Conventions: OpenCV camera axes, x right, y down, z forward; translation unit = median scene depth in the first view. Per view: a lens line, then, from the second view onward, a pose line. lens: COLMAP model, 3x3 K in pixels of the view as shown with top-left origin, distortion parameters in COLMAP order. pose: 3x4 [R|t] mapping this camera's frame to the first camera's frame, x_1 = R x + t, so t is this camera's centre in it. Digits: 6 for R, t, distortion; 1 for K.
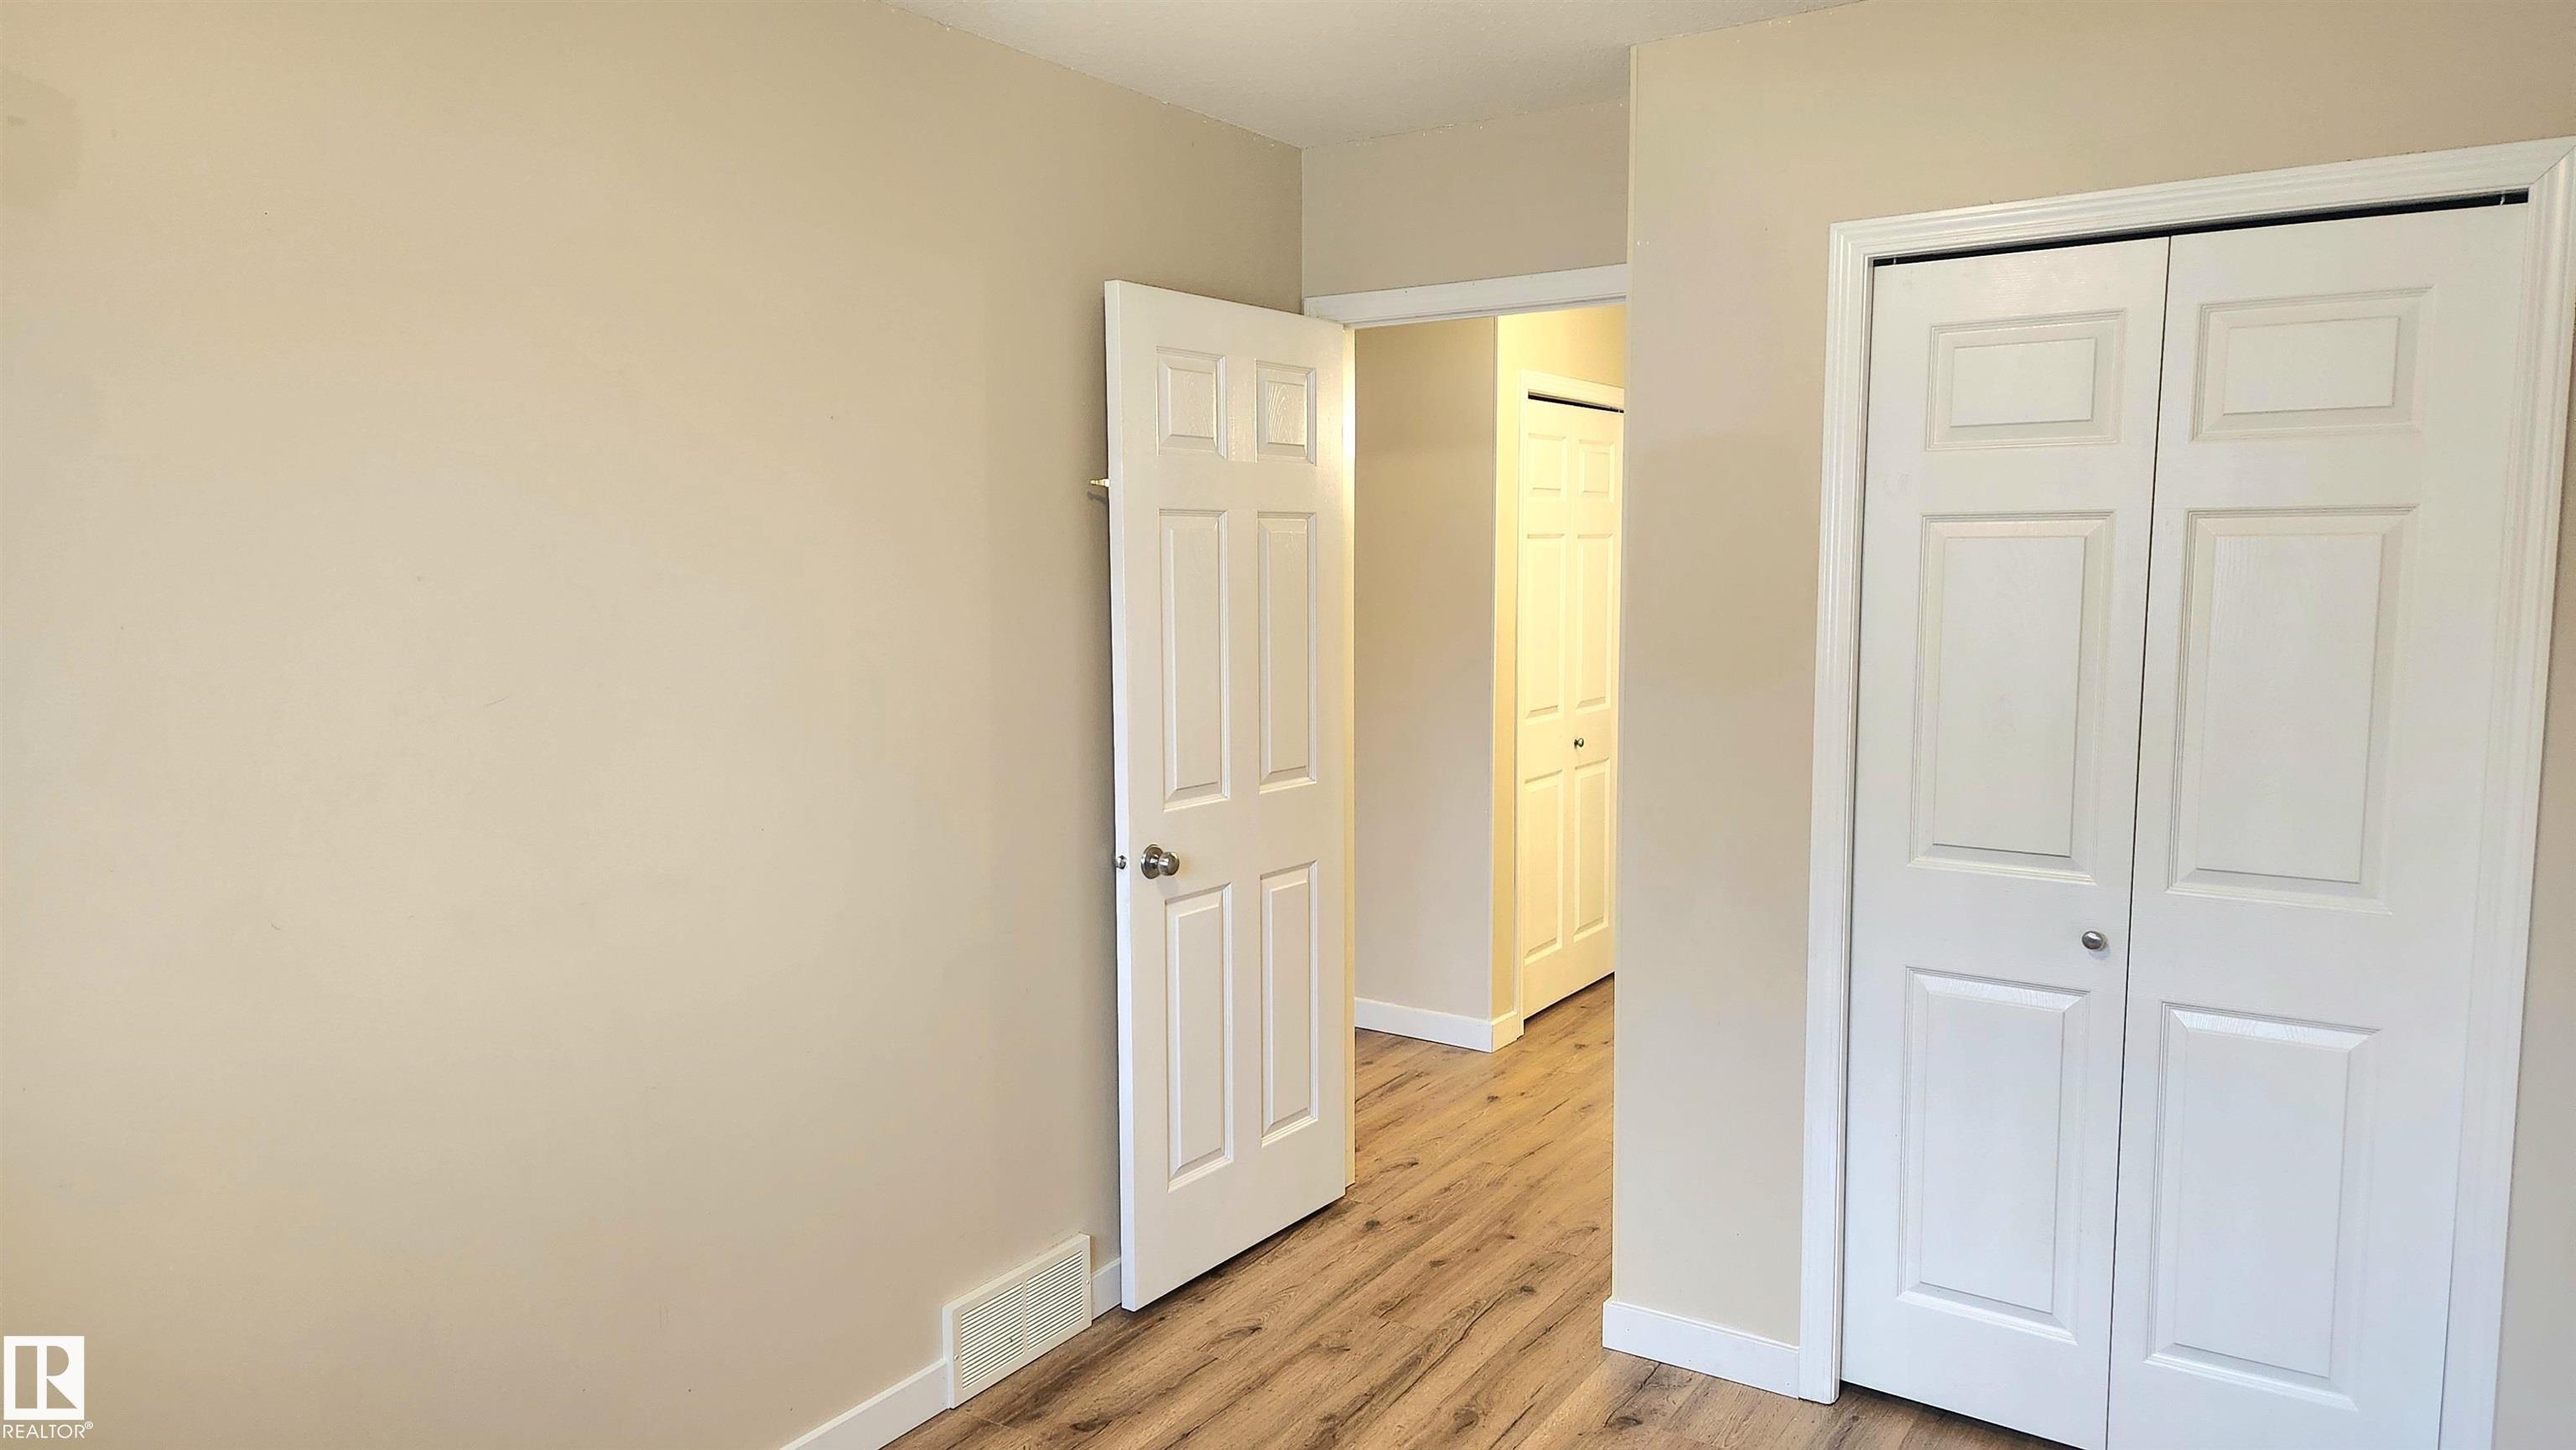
lens RADIAL K [[1710.9, 0, 1272.6], [0, 1710.9, 724.9], [0, 0, 1]] dist [0.056565, -0.026426]
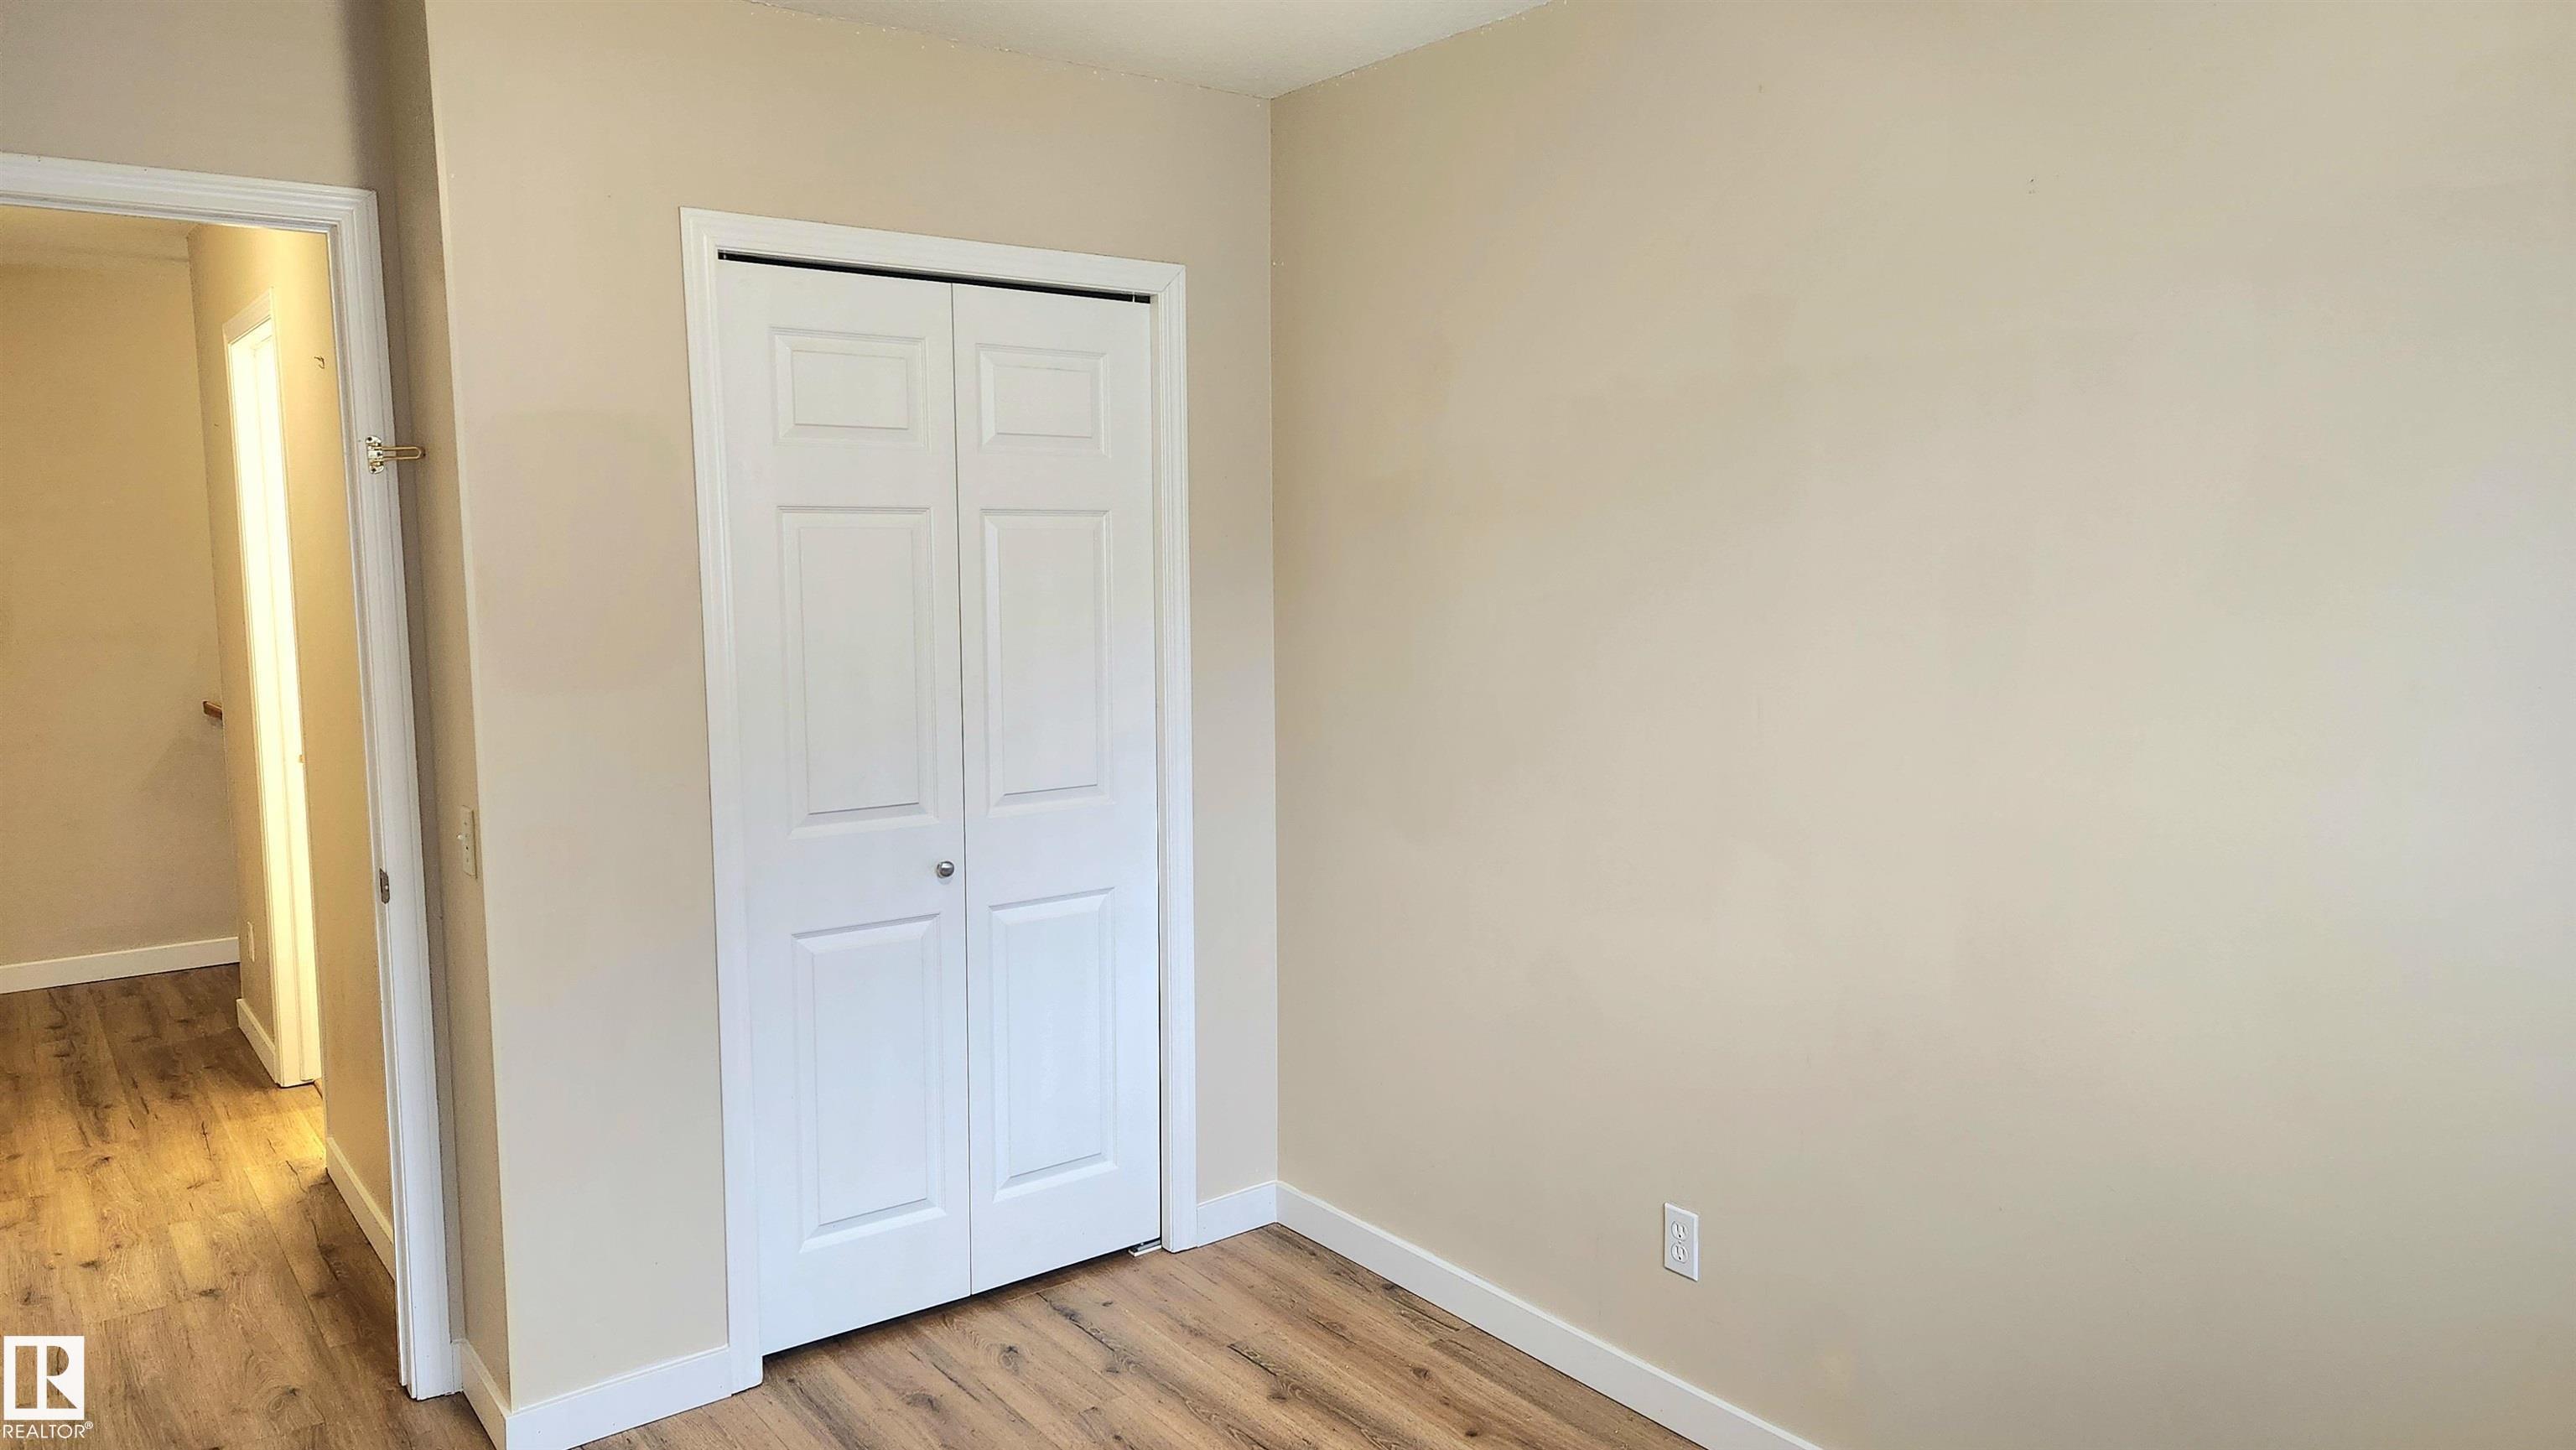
lens RADIAL K [[1710.9, 0, 1280.9], [0, 1710.9, 712.7], [0, 0, 1]] dist [0.056565, -0.026426]
pose [[0.322242, -0.092701, 0.942108, -0.540228], [0.097646, 0.993140, 0.064323, -0.034513], [-0.941608, 0.071266, 0.329083, 0.384404]]
